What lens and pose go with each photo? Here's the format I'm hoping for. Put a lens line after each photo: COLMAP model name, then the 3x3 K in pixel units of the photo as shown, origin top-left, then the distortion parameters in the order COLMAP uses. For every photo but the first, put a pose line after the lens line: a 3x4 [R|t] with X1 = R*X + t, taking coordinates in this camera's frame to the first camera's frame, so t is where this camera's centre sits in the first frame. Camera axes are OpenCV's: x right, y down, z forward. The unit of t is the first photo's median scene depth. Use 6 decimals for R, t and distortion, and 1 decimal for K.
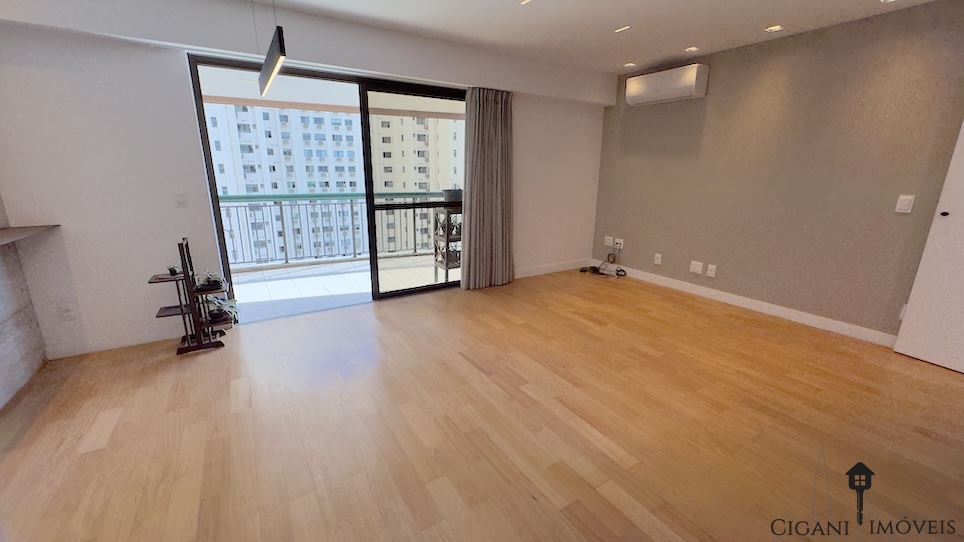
lens RADIAL K [[385.4, 0, 481.4], [0, 385.4, 269.6], [0, 0, 1]] dist [-0.001666, -0.000161]
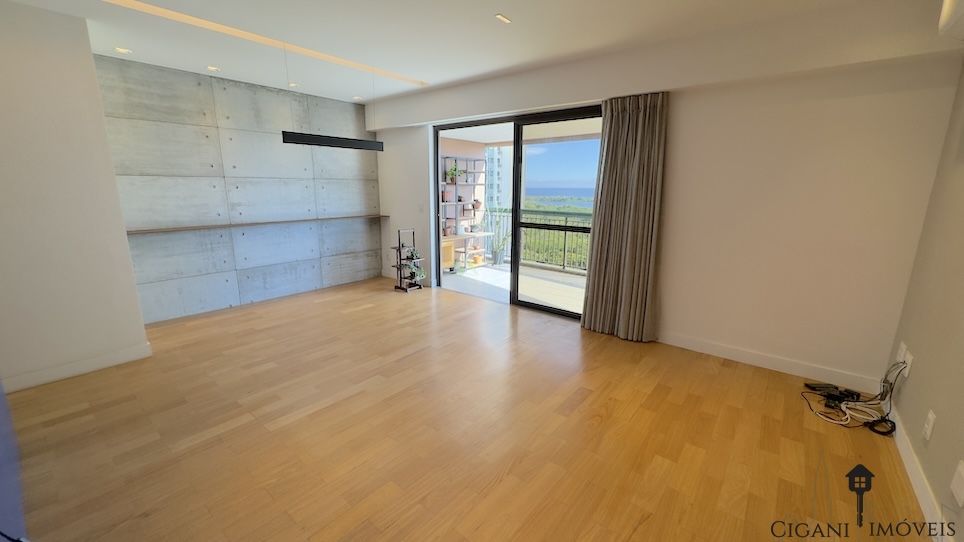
lens RADIAL K [[385.4, 0, 481.4], [0, 385.4, 269.6], [0, 0, 1]] dist [-0.001666, -0.000161]
pose [[0.326653, 0.196295, -0.924536, 0.763792], [-0.243089, 0.962736, 0.118518, -0.138488], [0.913349, 0.186030, 0.362198, 0.496851]]
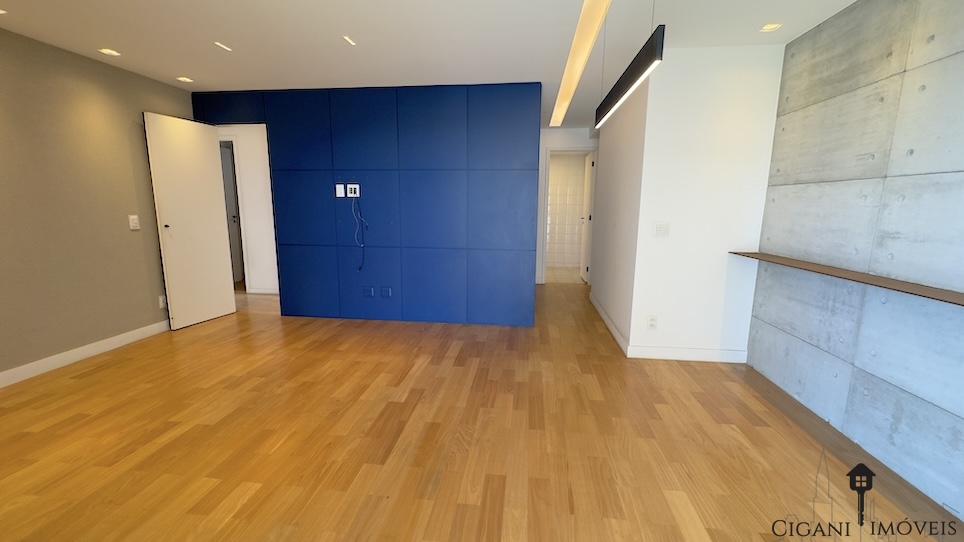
lens RADIAL K [[385.4, 0, 481.4], [0, 385.4, 269.6], [0, 0, 1]] dist [-0.001666, -0.000161]
pose [[-0.777216, -0.118805, 0.617917, -0.418749], [0.143299, 0.922790, 0.357664, -0.231597], [-0.612700, 0.366529, -0.700183, 0.914917]]
